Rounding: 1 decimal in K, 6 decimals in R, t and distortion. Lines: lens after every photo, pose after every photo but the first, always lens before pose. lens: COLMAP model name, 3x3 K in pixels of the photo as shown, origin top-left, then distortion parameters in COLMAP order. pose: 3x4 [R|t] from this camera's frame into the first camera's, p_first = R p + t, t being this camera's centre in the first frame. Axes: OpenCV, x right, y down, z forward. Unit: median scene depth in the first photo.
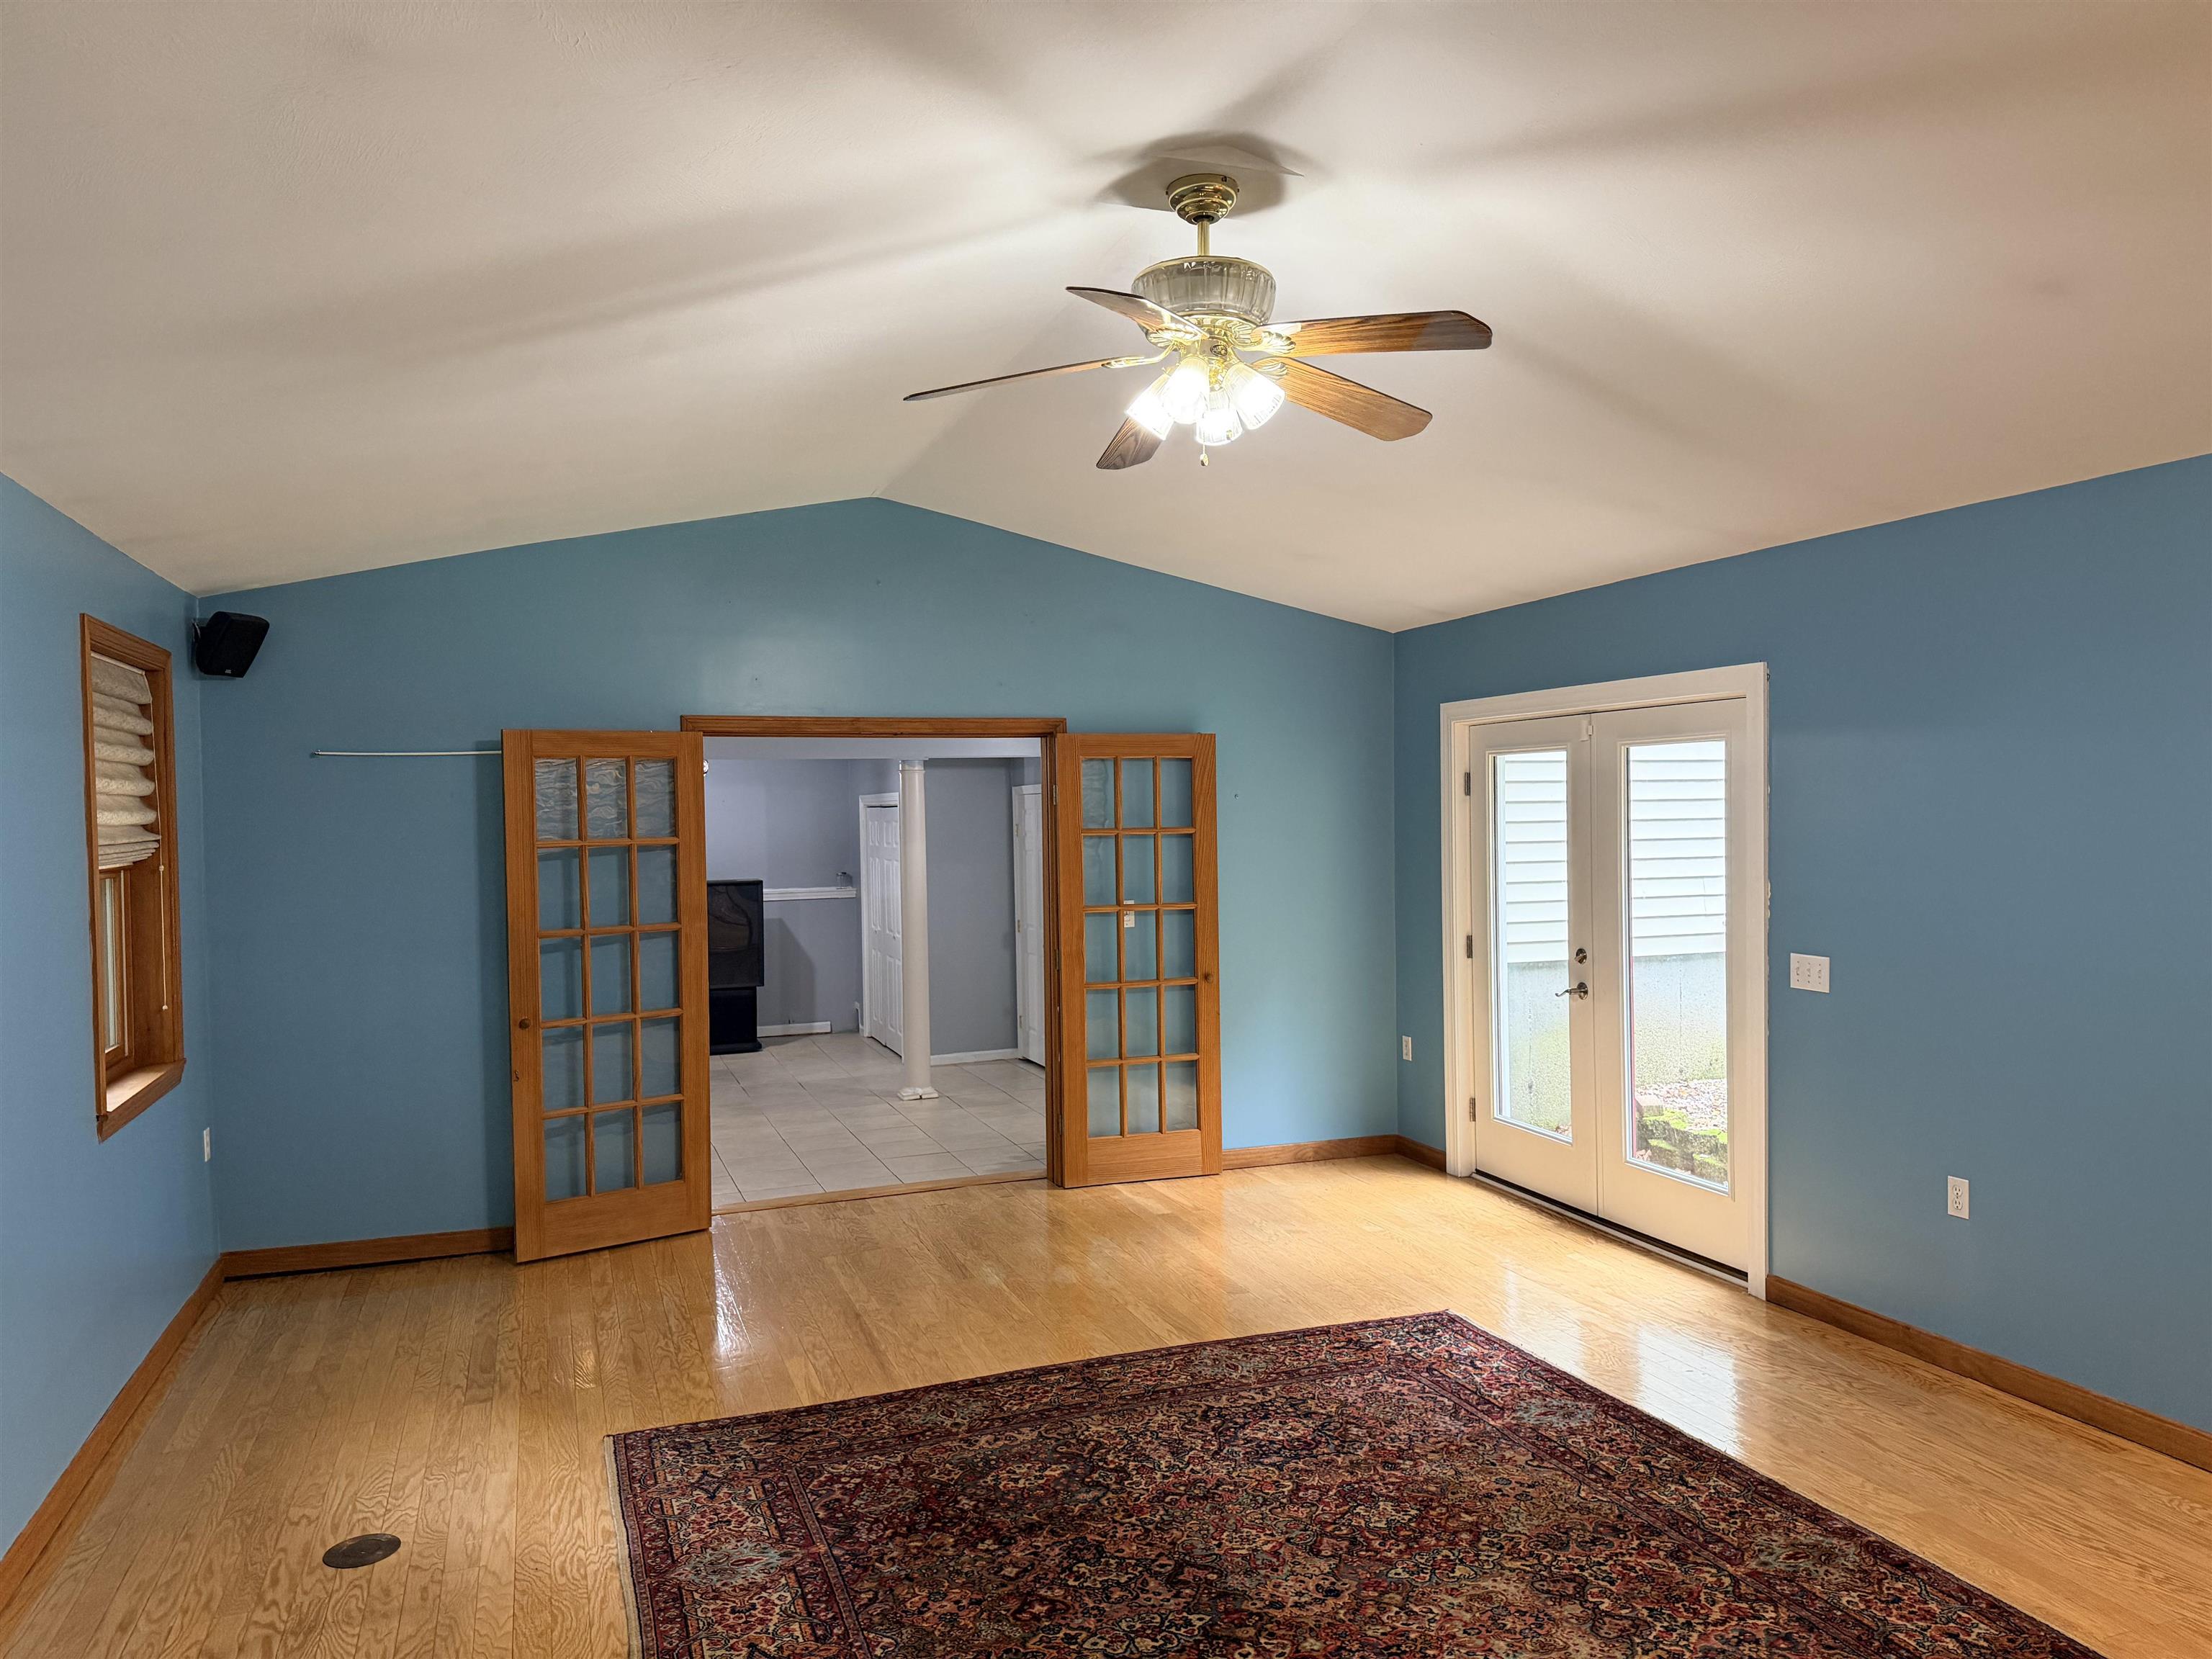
lens RADIAL K [[1558.0, 0, 1106.0], [0, 1558.0, 829.5], [0, 0, 1]] dist [0.077529, -0.030555]
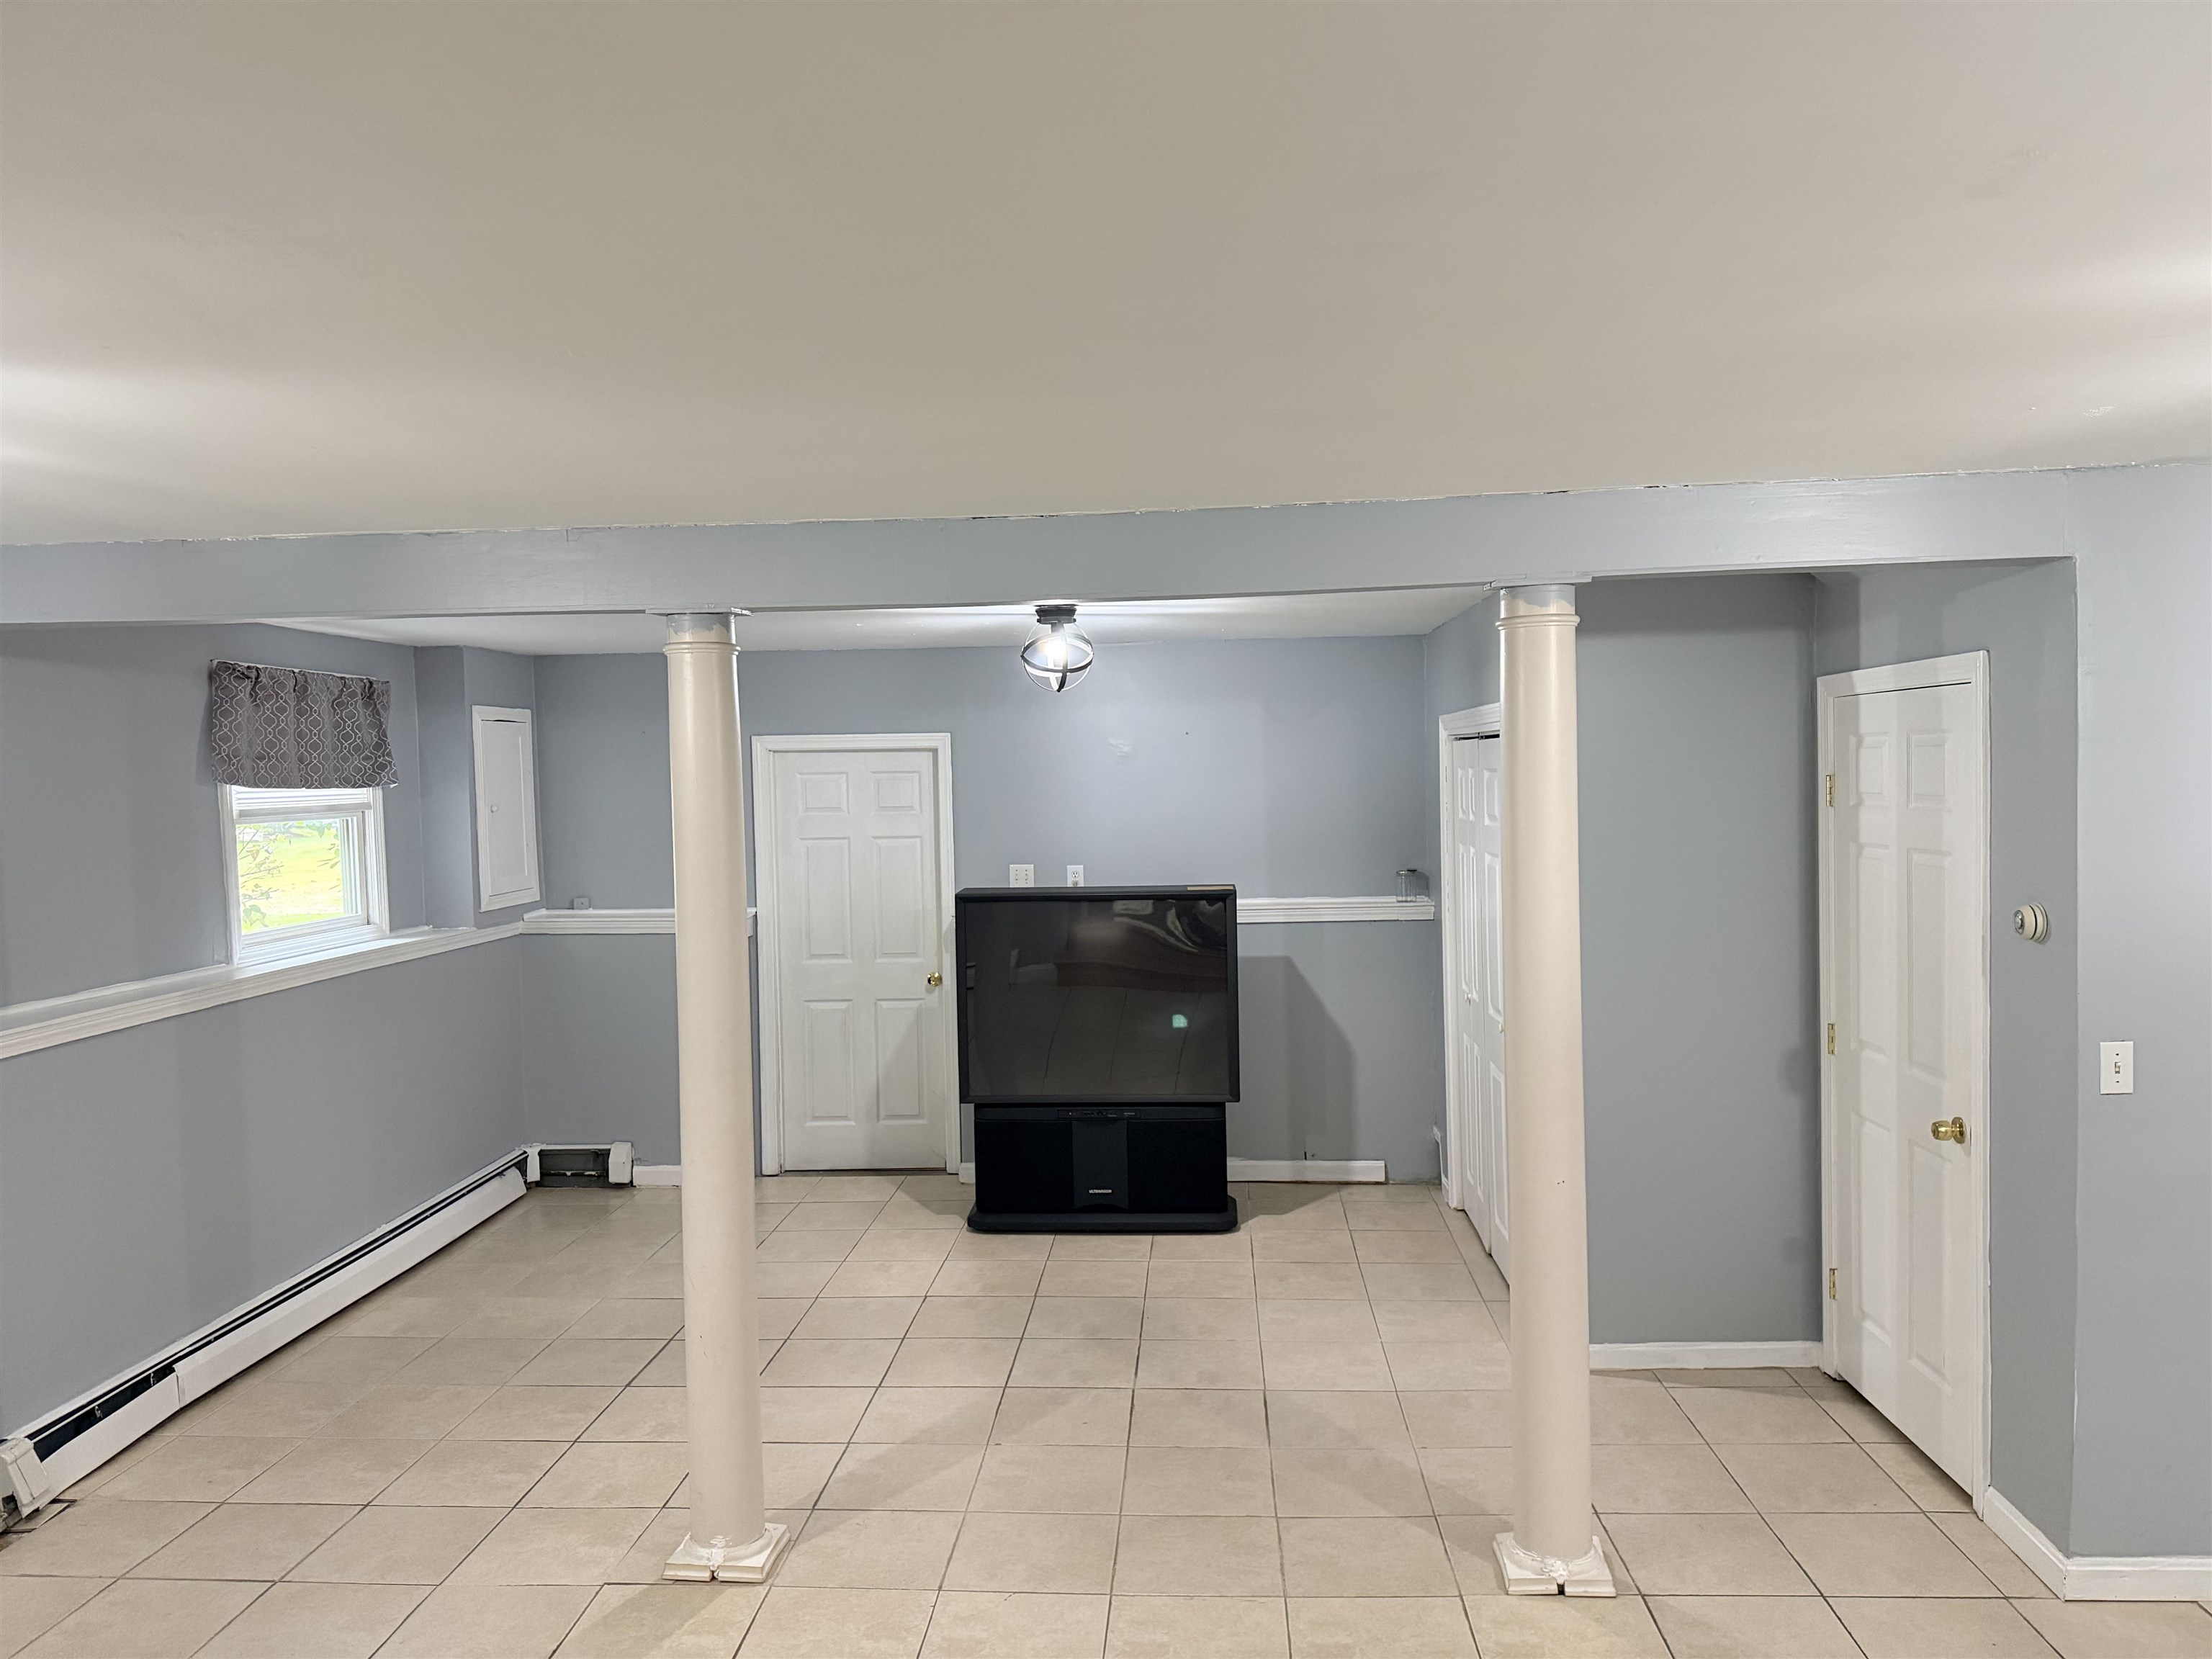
lens RADIAL K [[1588.9, 0, 1106.0], [0, 1588.9, 829.5], [0, 0, 1]] dist [0.017274, 0.003021]
pose [[0.920249, 0.007028, -0.391271, -0.058347], [0.007930, 0.999299, 0.036600, -0.004787], [0.391254, -0.036784, 0.919547, 0.498288]]
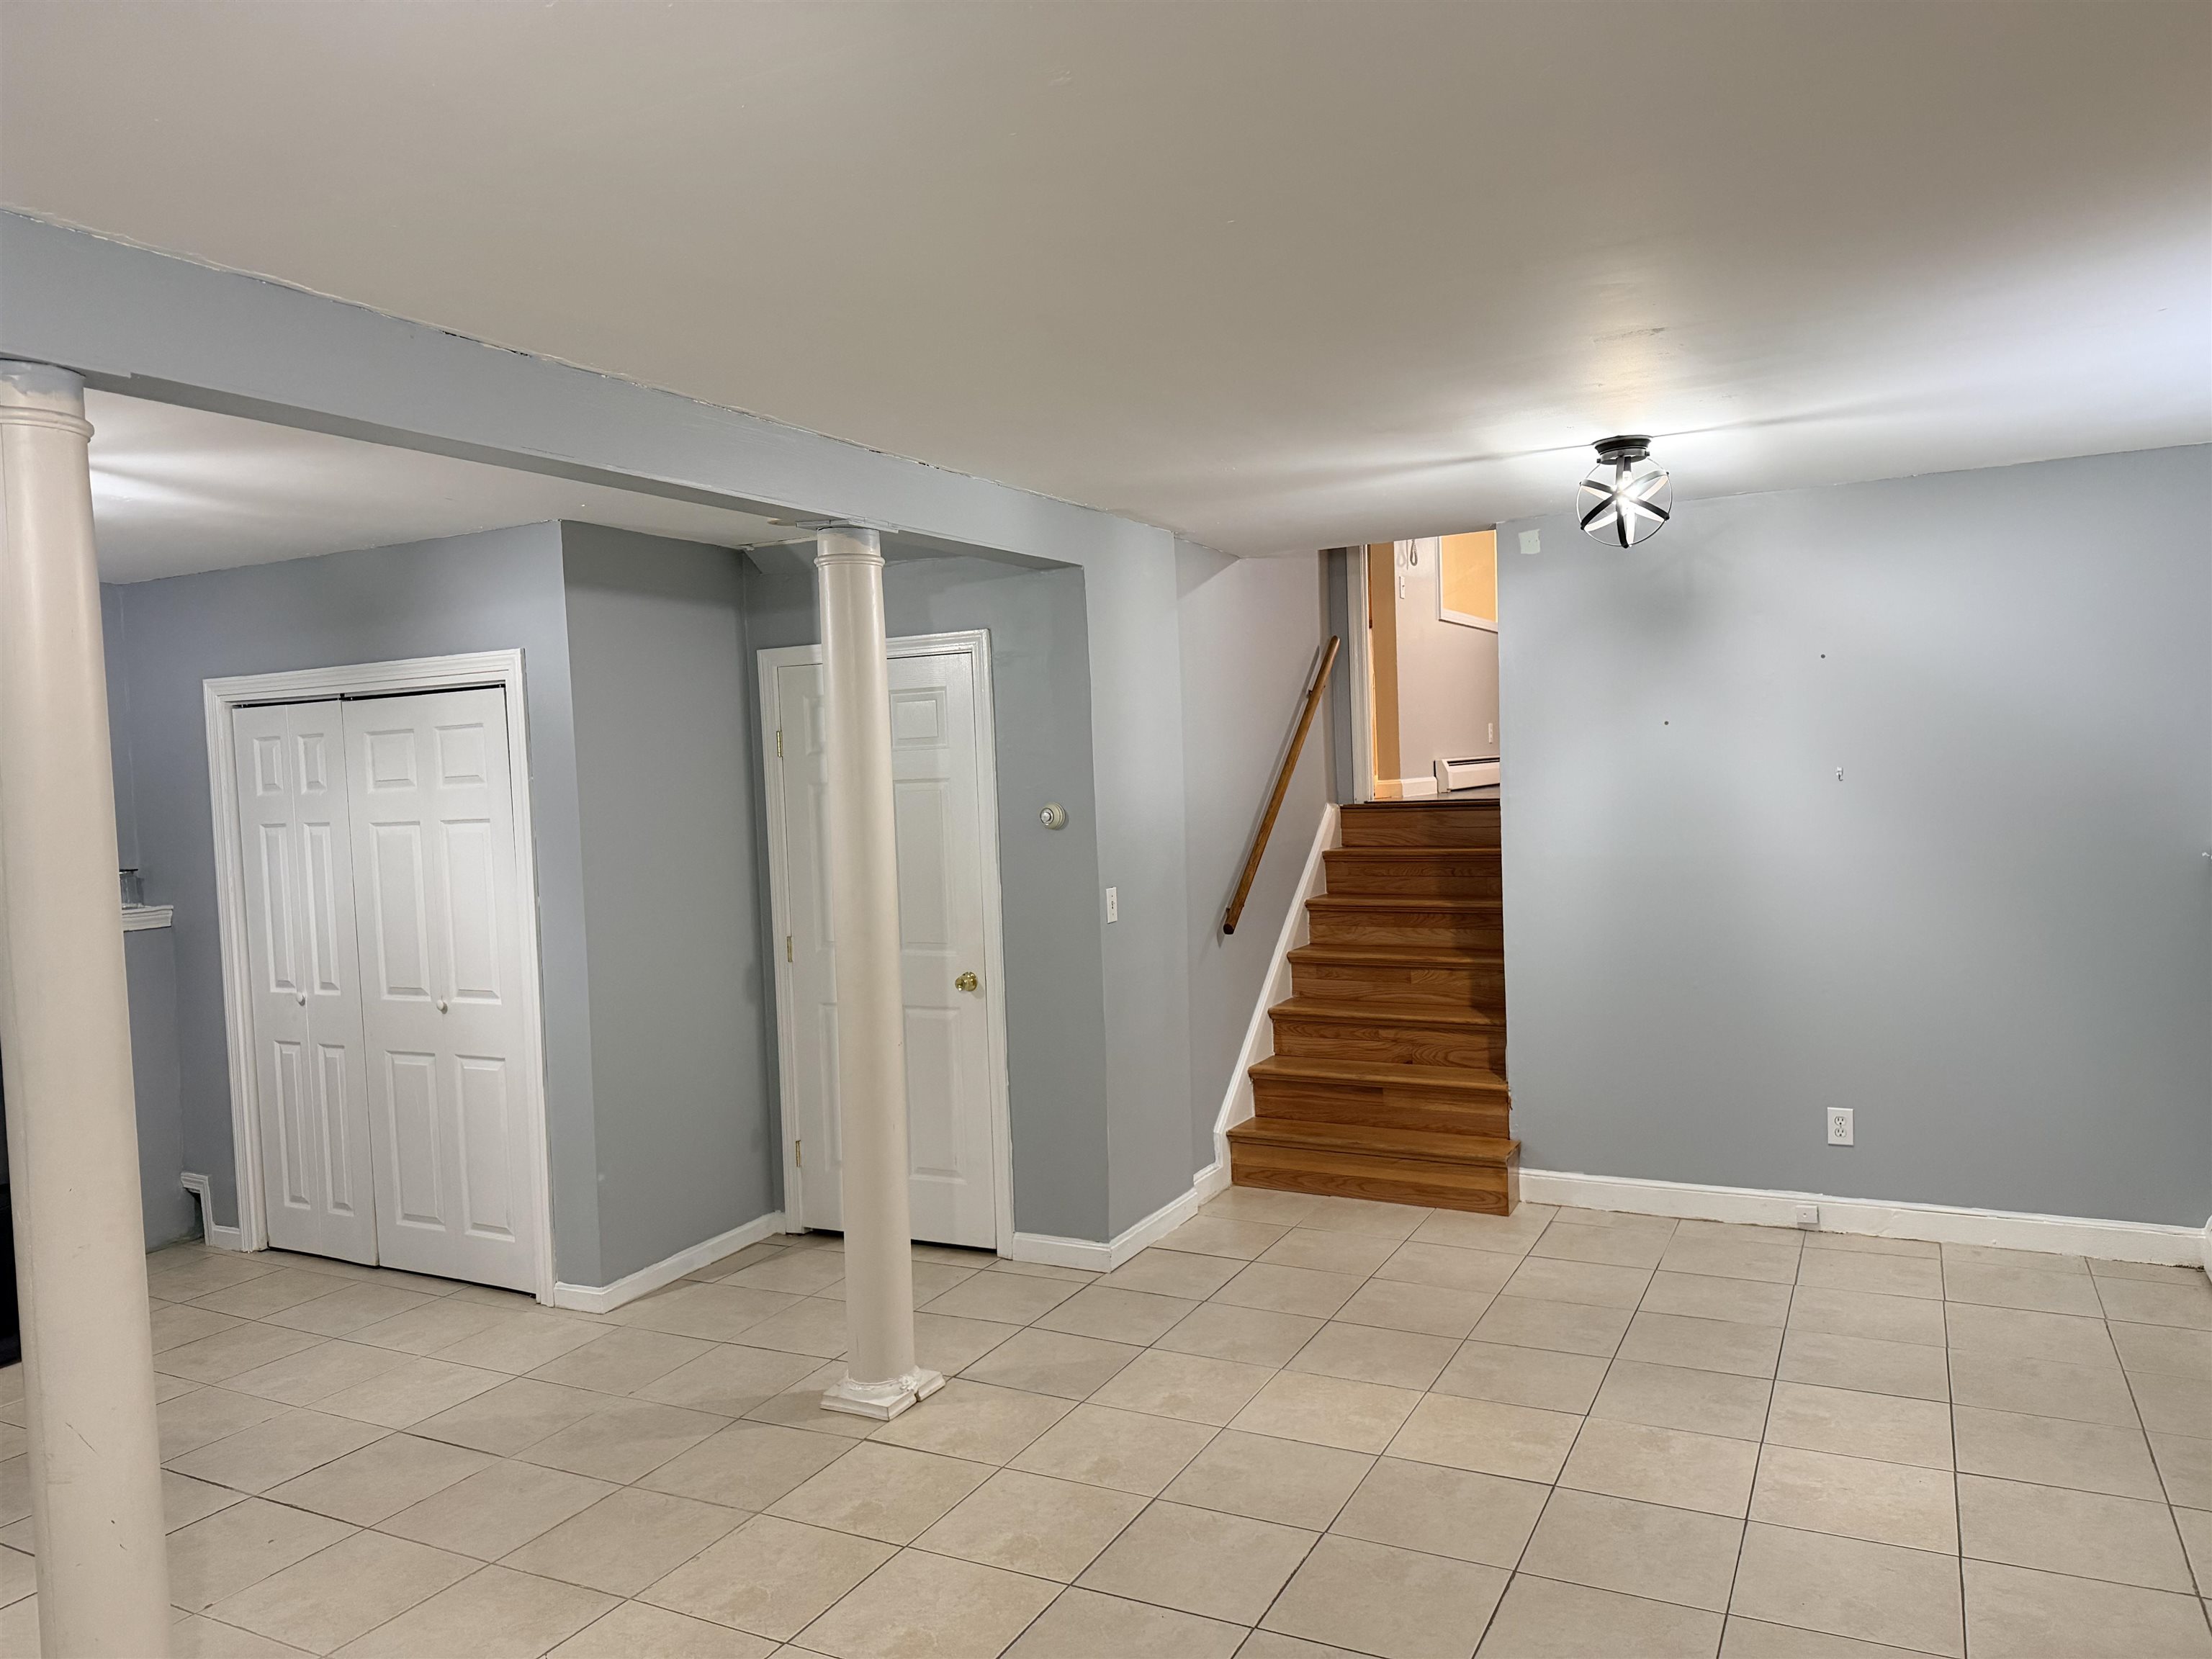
lens RADIAL K [[1558.0, 0, 1106.0], [0, 1558.0, 829.5], [0, 0, 1]] dist [0.077529, -0.030555]
pose [[0.730683, -0.039689, 0.681562, -0.263293], [0.036033, 0.999159, 0.019554, 0.017711], [-0.681766, 0.010271, 0.731499, 0.519894]]
